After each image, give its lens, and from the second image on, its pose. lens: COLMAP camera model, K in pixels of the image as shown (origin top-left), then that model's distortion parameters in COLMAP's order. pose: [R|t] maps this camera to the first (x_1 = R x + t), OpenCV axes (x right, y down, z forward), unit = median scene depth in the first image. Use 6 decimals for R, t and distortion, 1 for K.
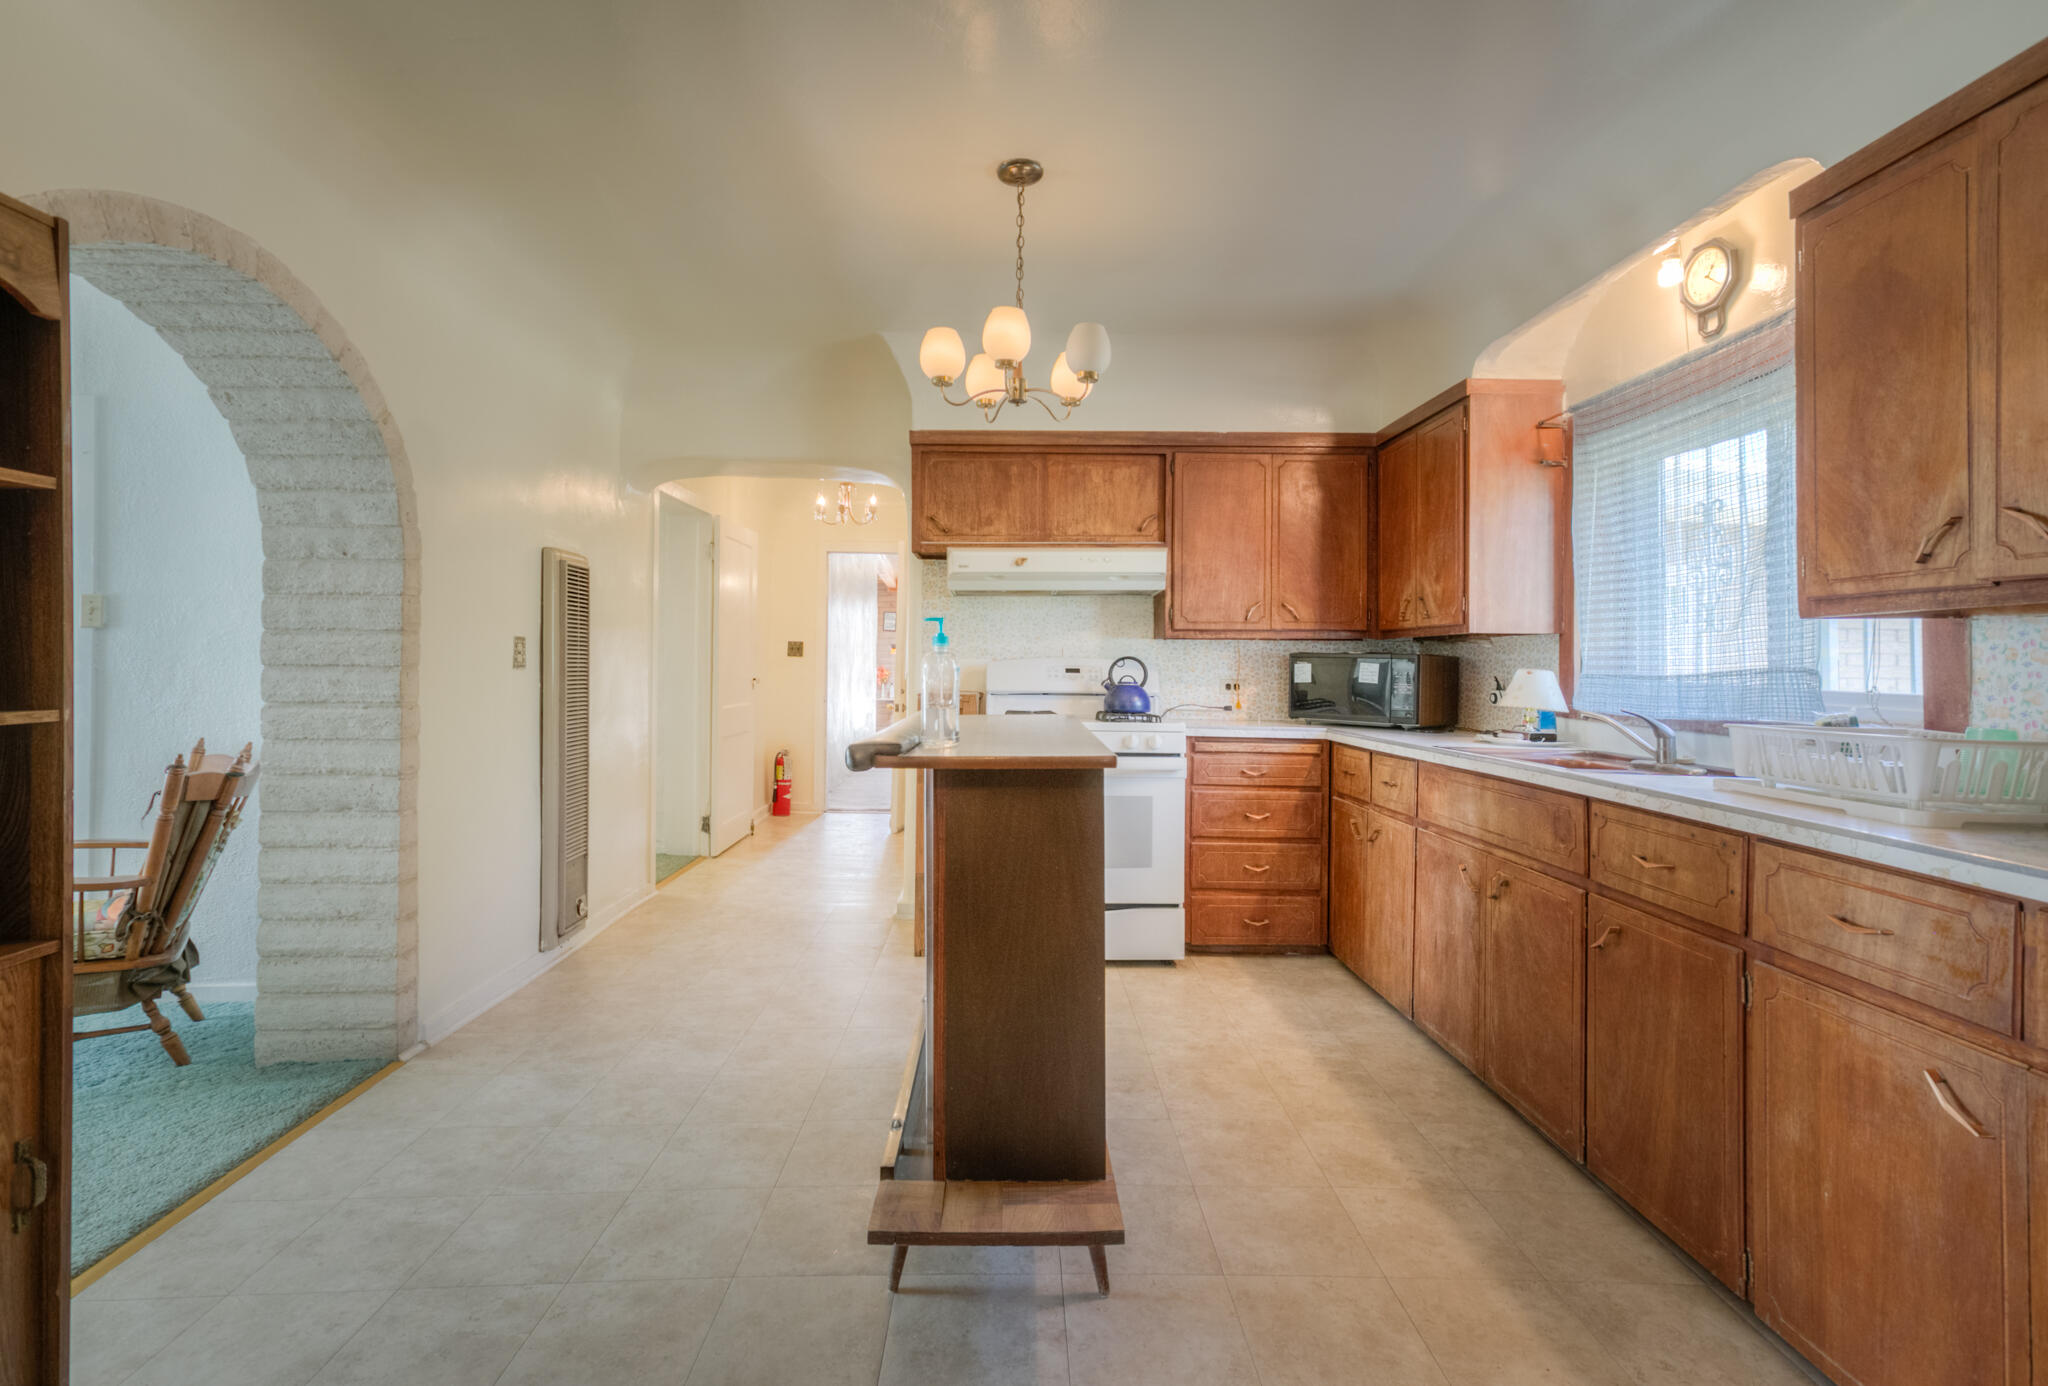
lens RADIAL K [[940.3, 0, 1011.1], [0, 940.3, 658.2], [0, 0, 1]] dist [0.002337, -0.000082]
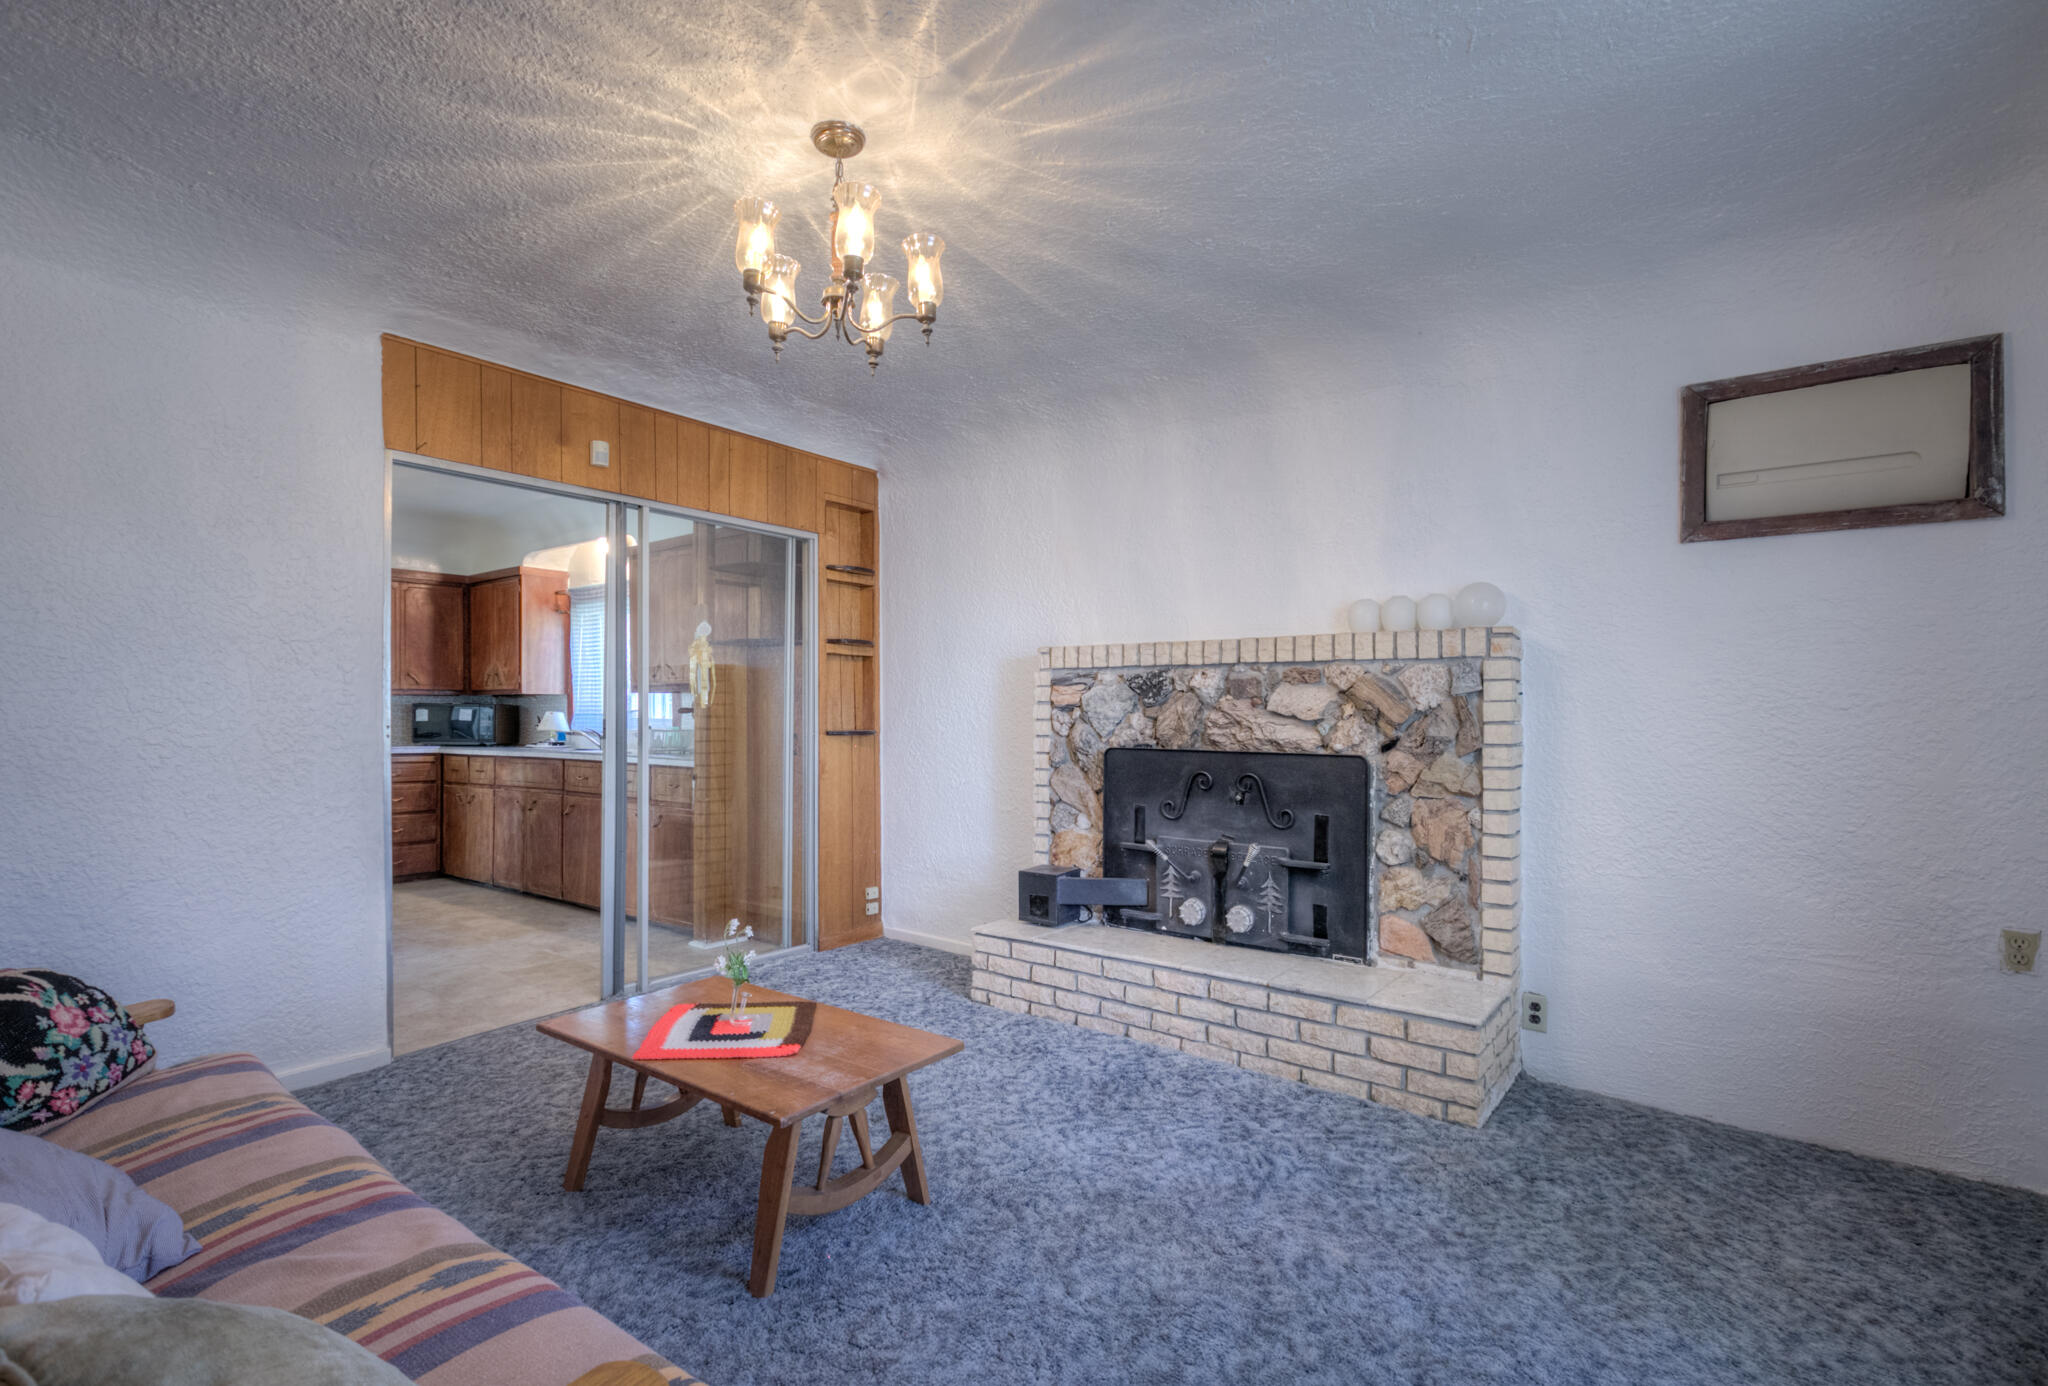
lens RADIAL K [[940.3, 0, 1028.5], [0, 940.3, 706.5], [0, 0, 1]] dist [0.002337, -0.000082]
pose [[0.601172, -0.003738, 0.799111, -0.444810], [0.003215, 0.999992, 0.002259, -0.000105], [-0.799114, 0.001211, 0.601179, -1.019356]]
